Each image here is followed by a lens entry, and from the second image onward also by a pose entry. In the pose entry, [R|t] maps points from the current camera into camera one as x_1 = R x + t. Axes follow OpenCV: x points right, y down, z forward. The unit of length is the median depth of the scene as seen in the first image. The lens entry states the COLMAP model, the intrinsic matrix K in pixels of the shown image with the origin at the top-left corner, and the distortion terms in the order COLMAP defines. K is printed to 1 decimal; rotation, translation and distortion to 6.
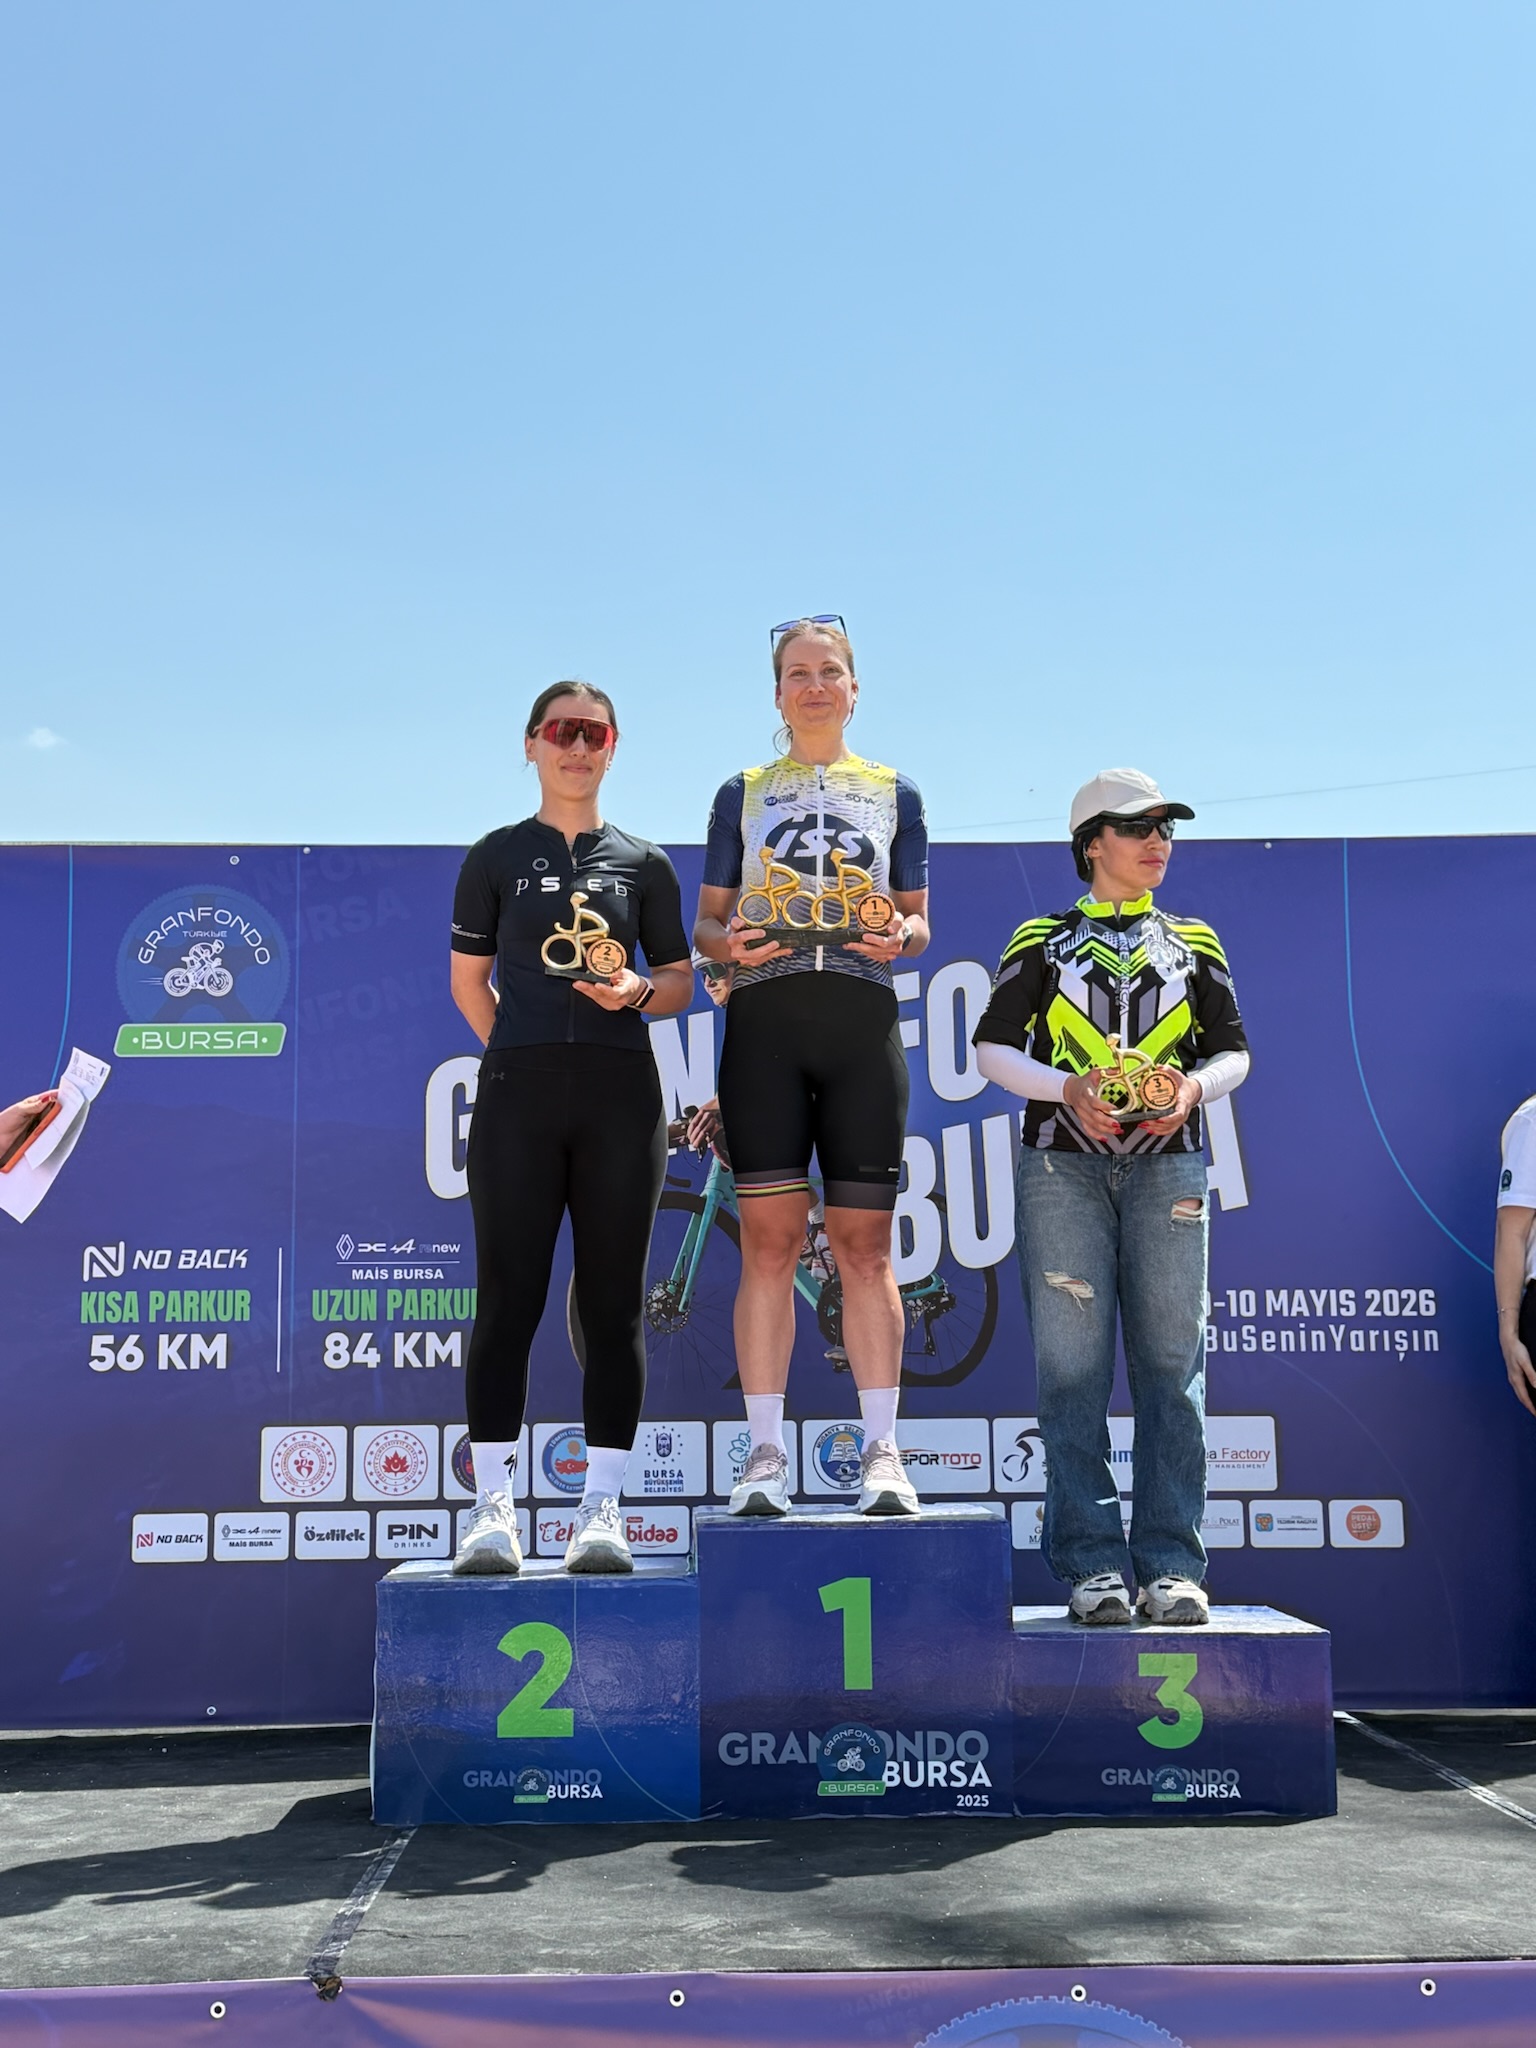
lens RADIAL K [[2790.3, 0, 770.8], [0, 2790.3, 988.8], [0, 0, 1]] dist [0.113511, 0.000000]
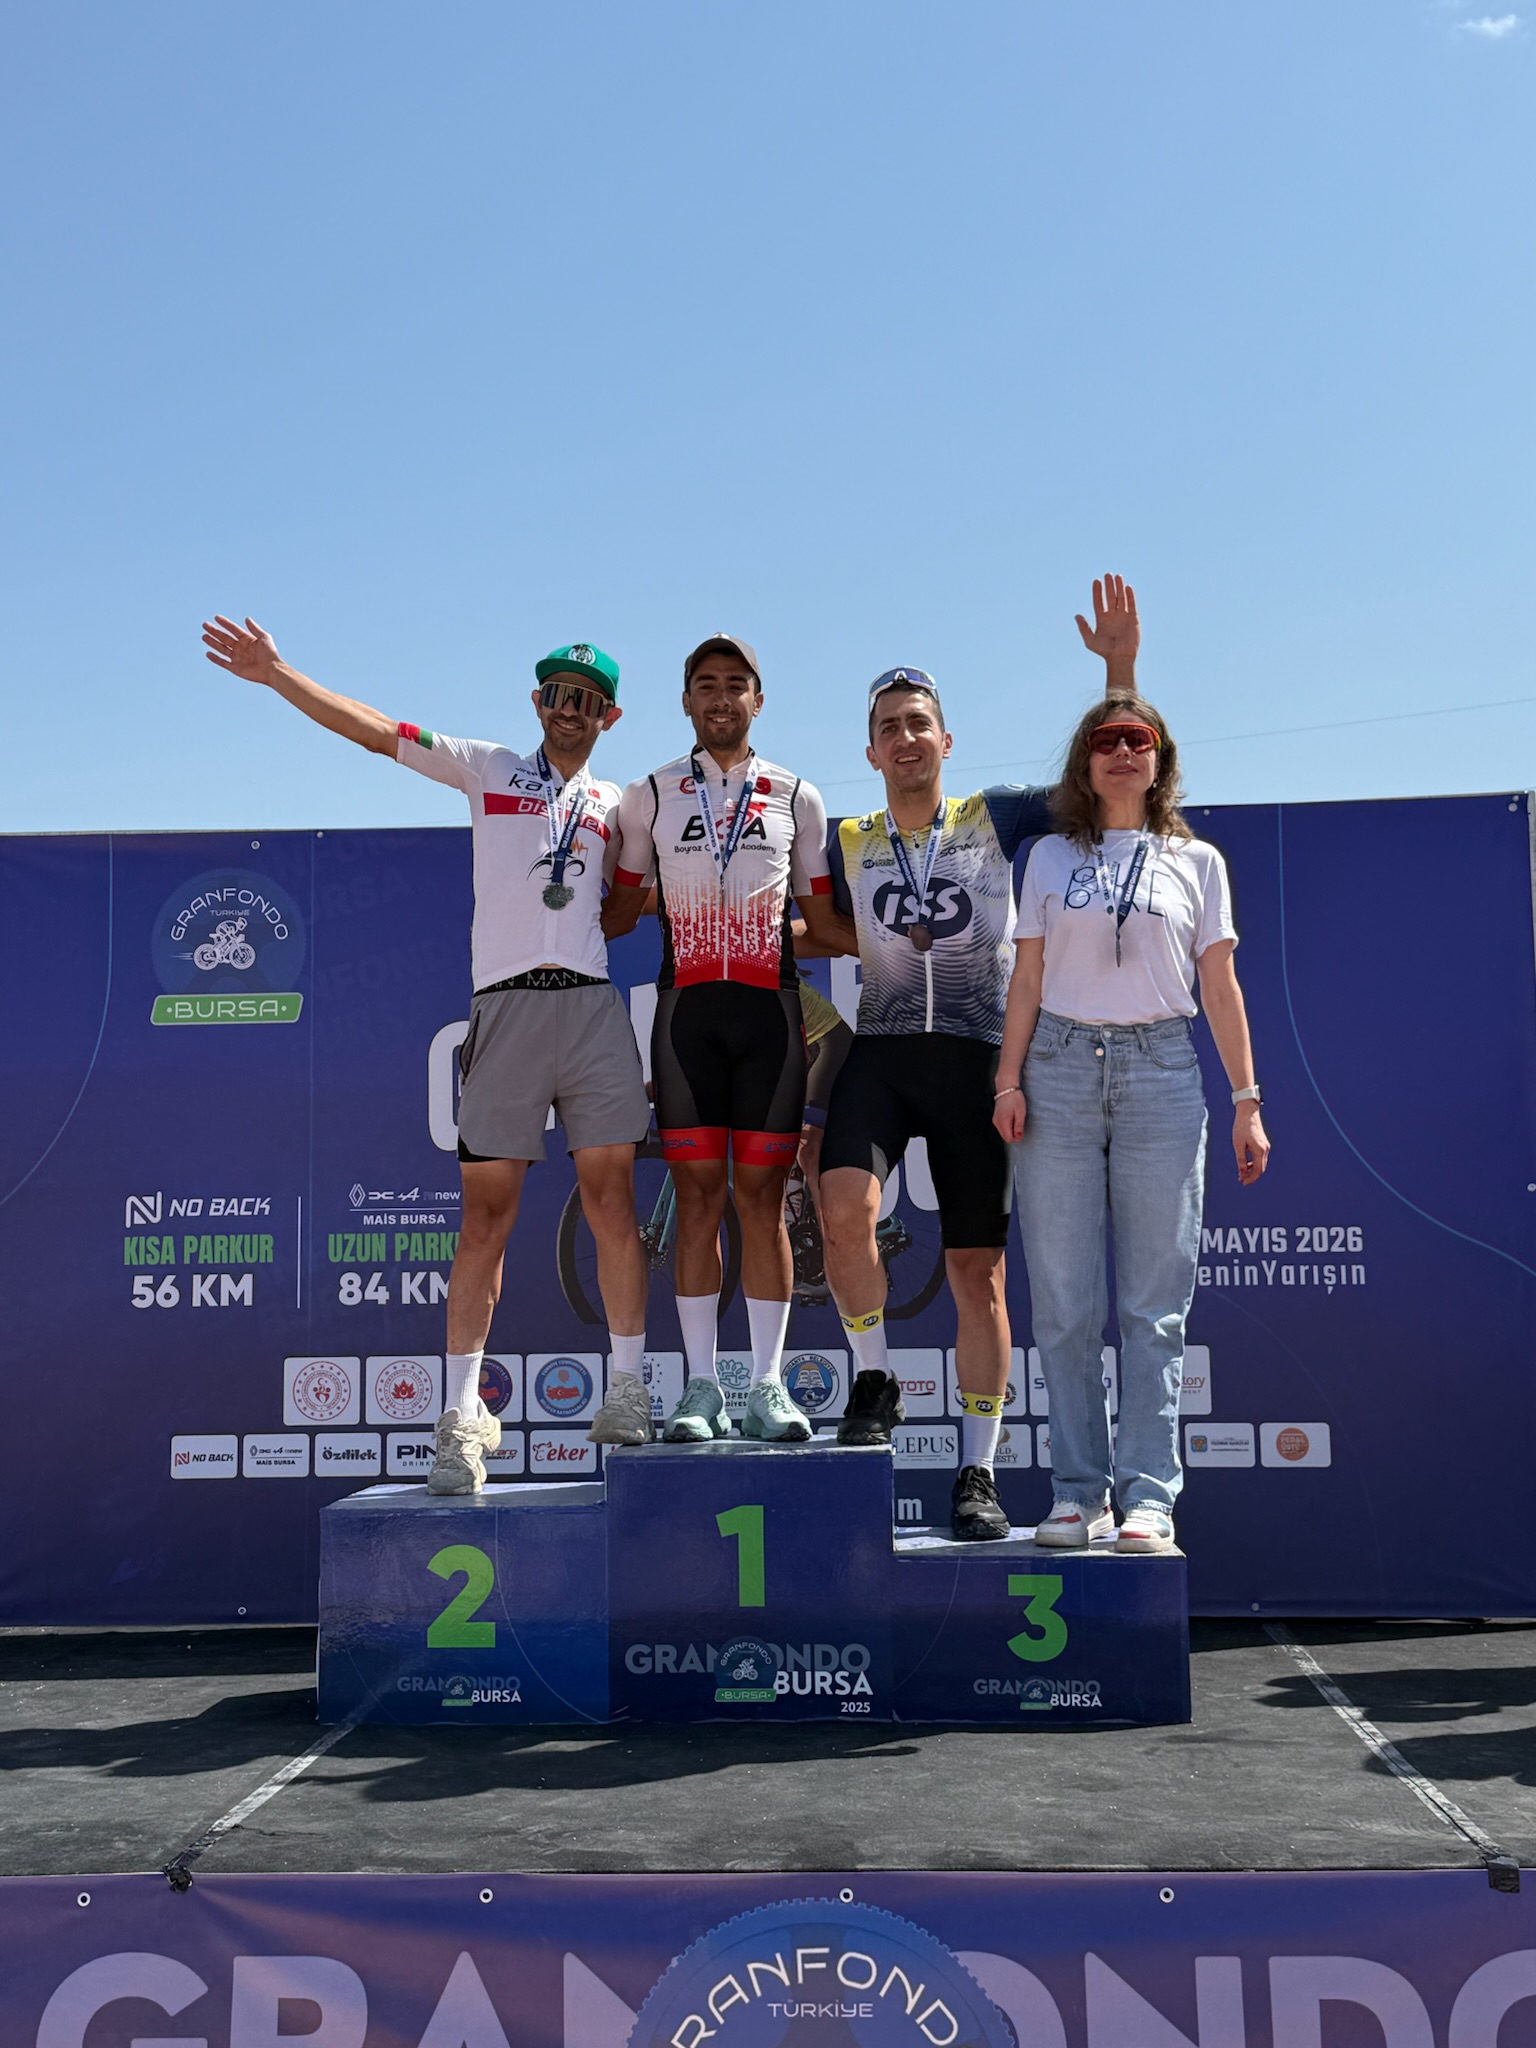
lens RADIAL K [[2590.6, 0, 766.5], [0, 2590.6, 1006.5], [0, 0, 1]] dist [0.097753, 0.000000]
pose [[0.995826, -0.013915, -0.090200, 0.102767], [0.017182, 0.999220, 0.035542, -0.015787], [0.089635, -0.036943, 0.995289, -0.000769]]
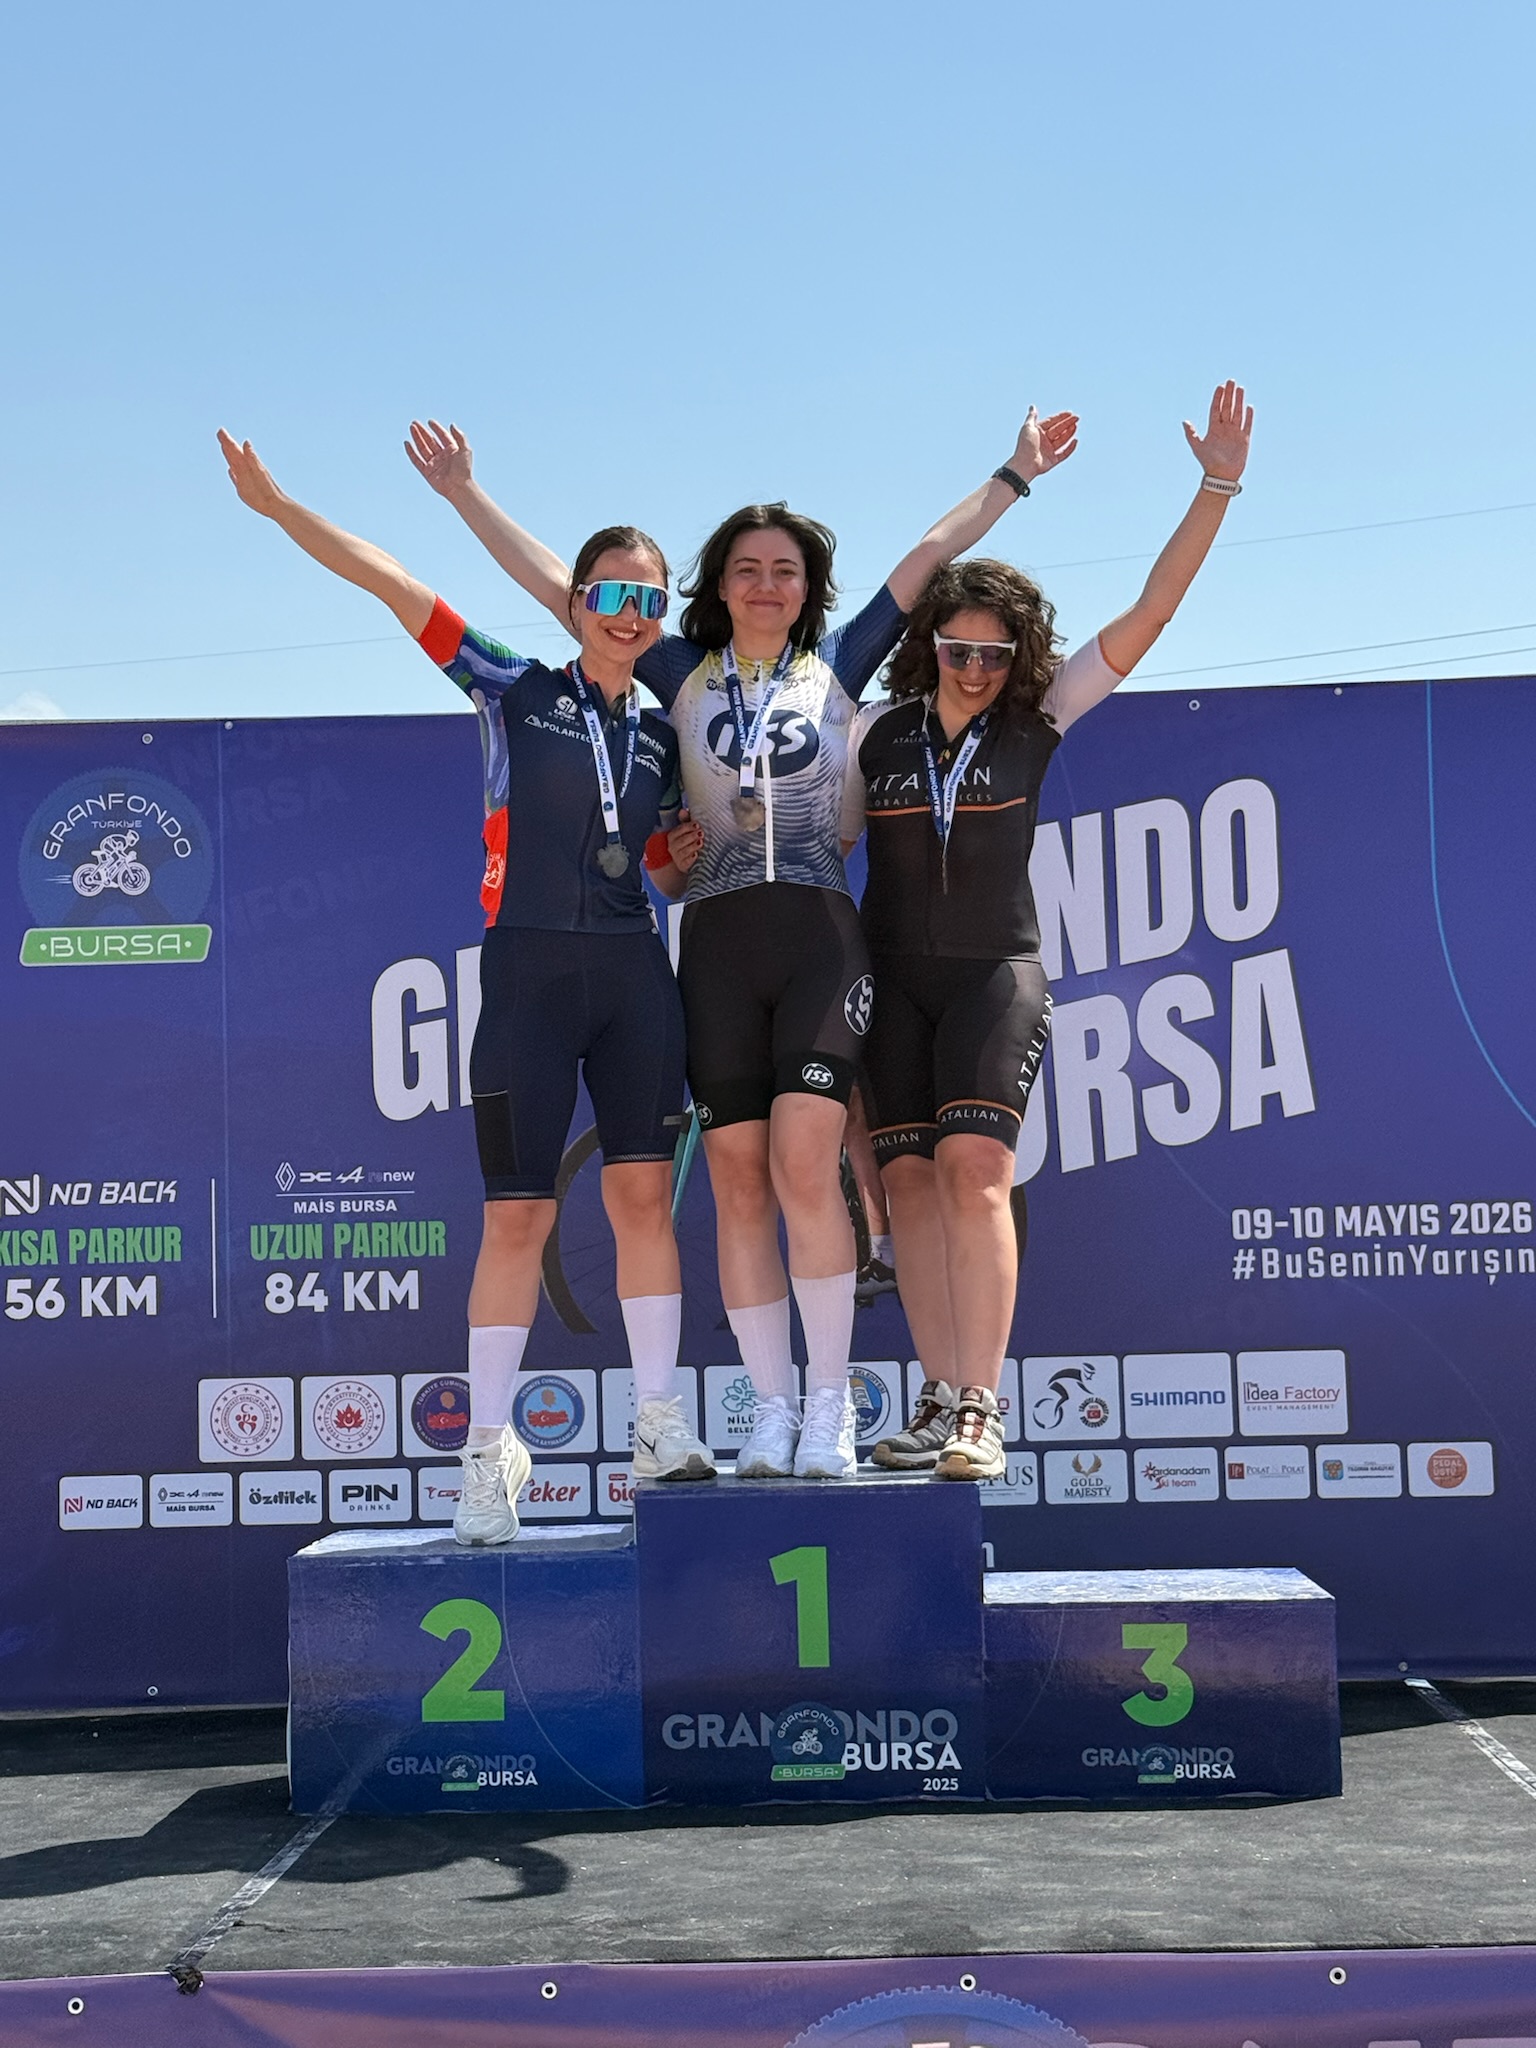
lens RADIAL K [[3525.2, 0, 783.6], [0, 3525.2, 1039.4], [0, 0, 1]] dist [0.136402, 0.000000]
pose [[0.997994, -0.019963, -0.060072, 0.073623], [0.024419, 0.996930, 0.074388, -0.030558], [0.058403, -0.075706, 0.995418, -0.099860]]
